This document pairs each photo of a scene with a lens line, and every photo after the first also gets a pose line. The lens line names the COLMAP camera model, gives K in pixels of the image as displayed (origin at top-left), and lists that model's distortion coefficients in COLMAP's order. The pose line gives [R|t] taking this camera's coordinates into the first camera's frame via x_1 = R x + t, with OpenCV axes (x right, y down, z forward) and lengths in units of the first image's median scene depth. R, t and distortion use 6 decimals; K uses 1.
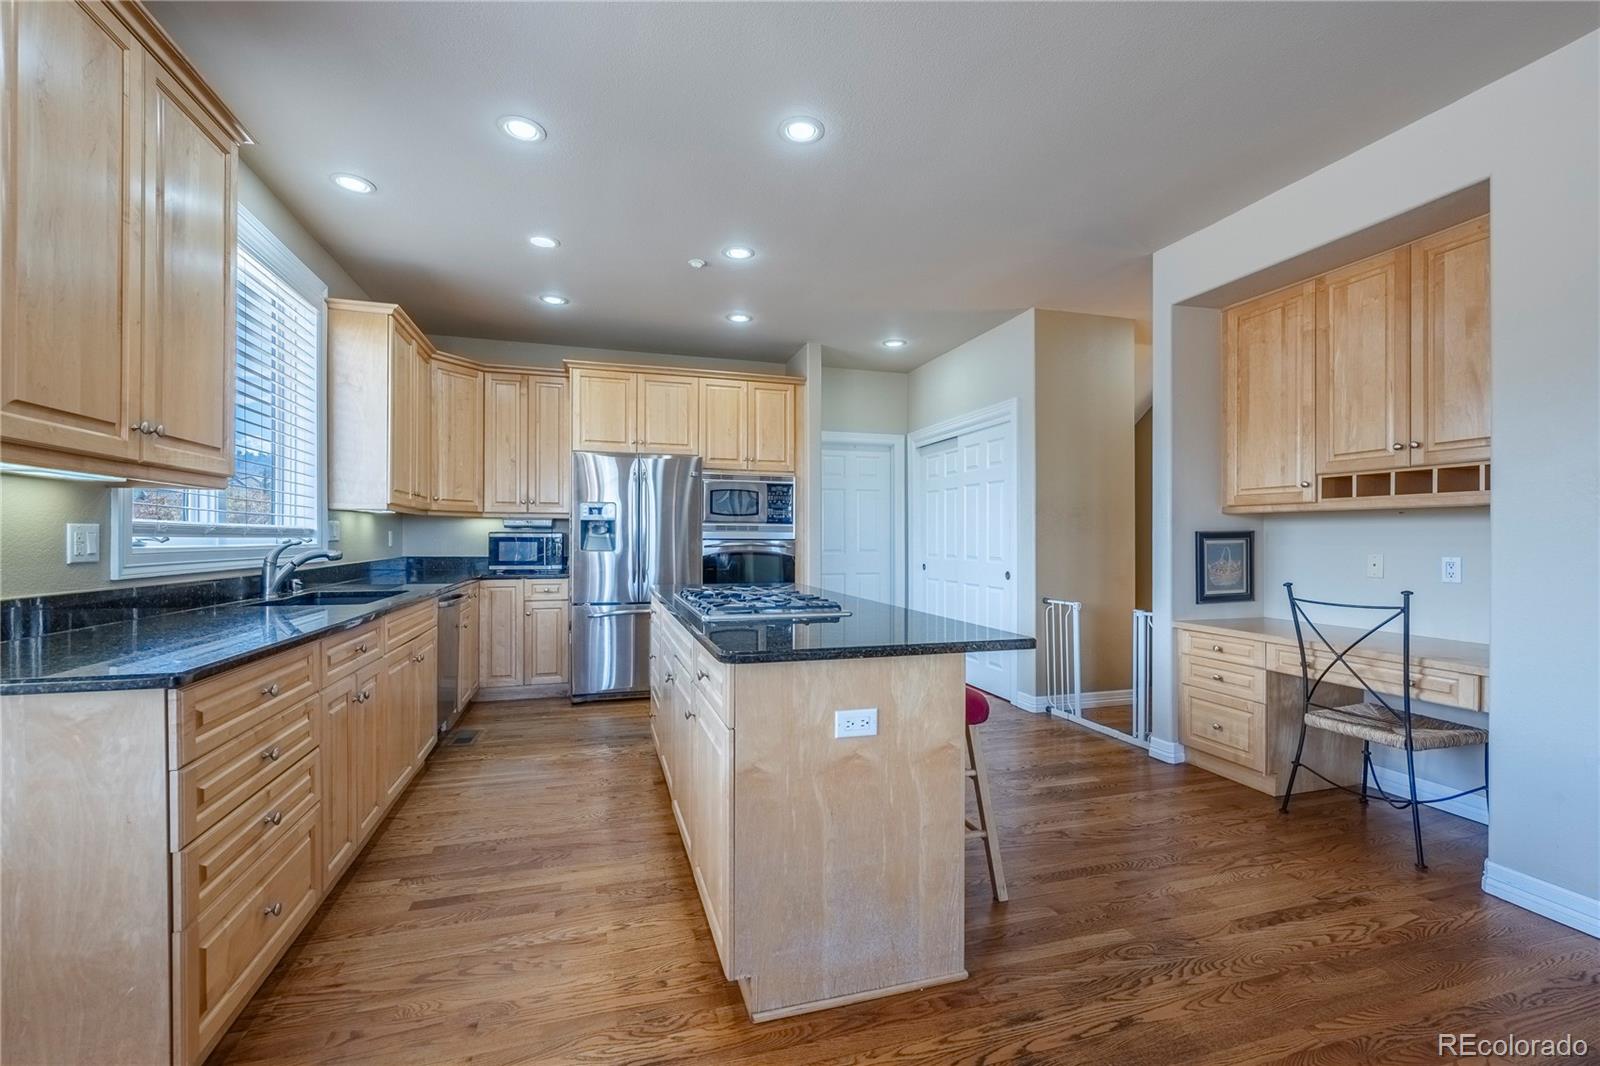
lens RADIAL K [[669.9, 0, 754.0], [0, 669.9, 532.2], [0, 0, 1]] dist [-0.004041, -0.000368]
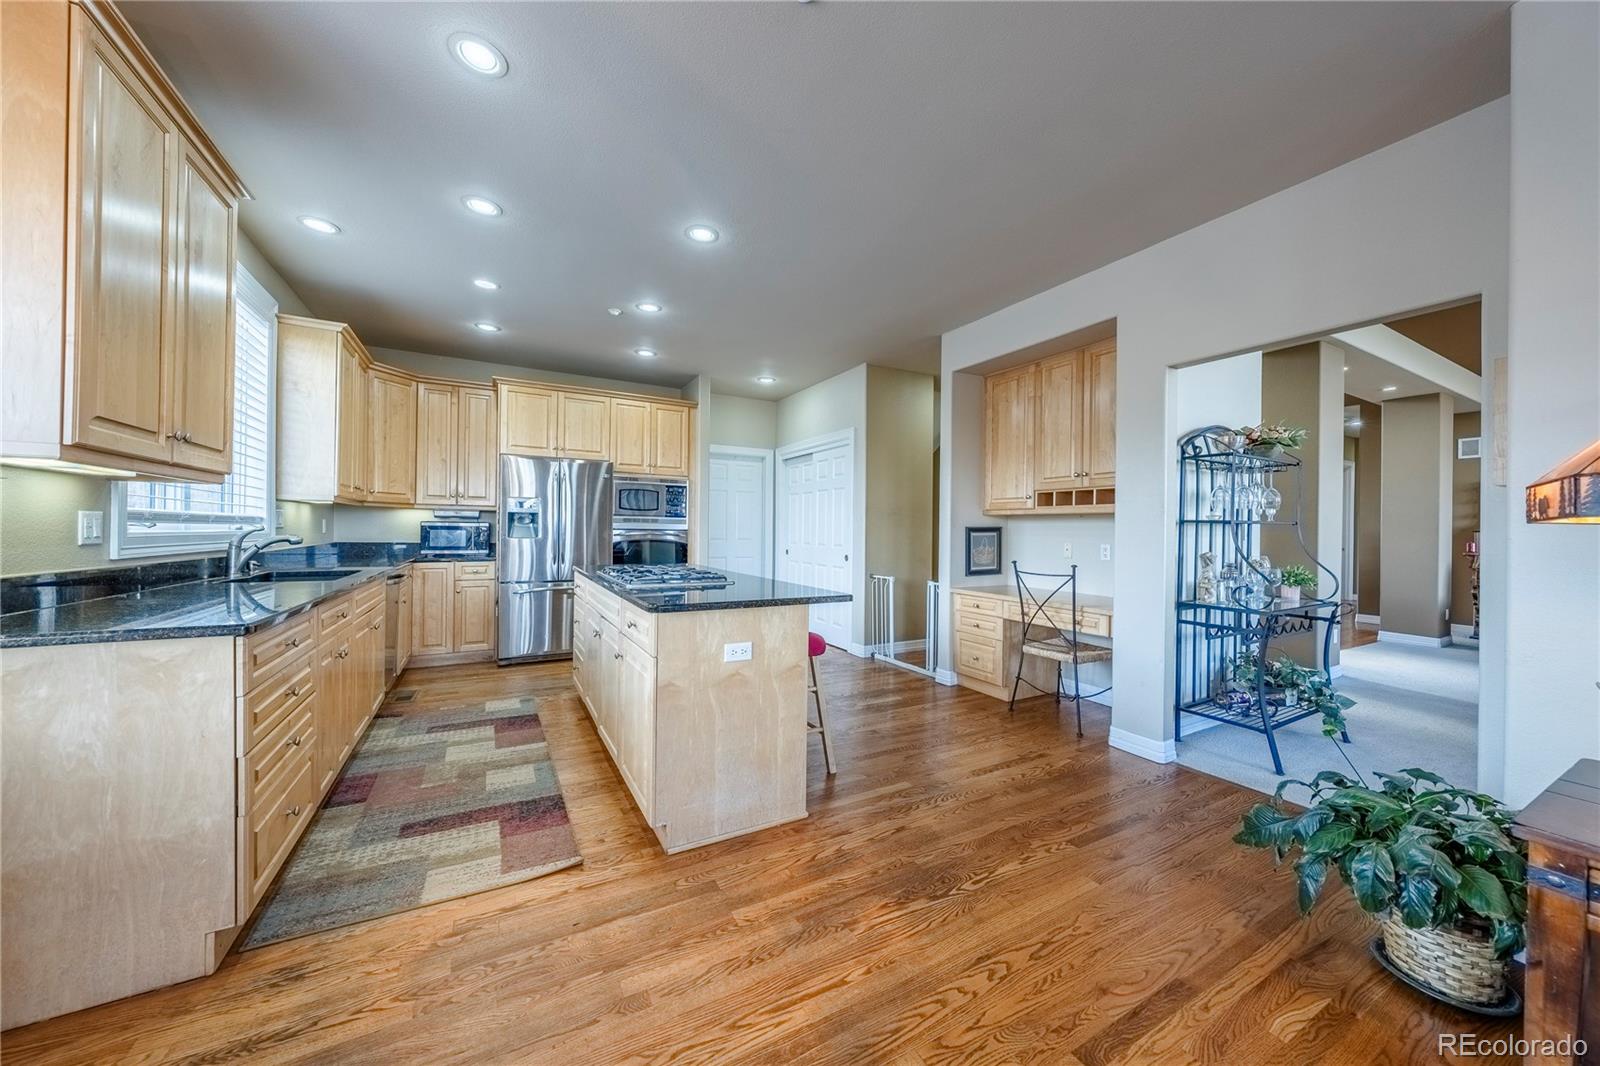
lens RADIAL K [[578.5, 0, 772.9], [0, 578.5, 523.9], [0, 0, 1]] dist [-0.001481, 0.000120]
pose [[0.975798, 0.011341, 0.218381, -0.034354], [-0.011316, 0.999935, -0.001367, -0.001607], [-0.218382, -0.001137, 0.975863, -0.168276]]
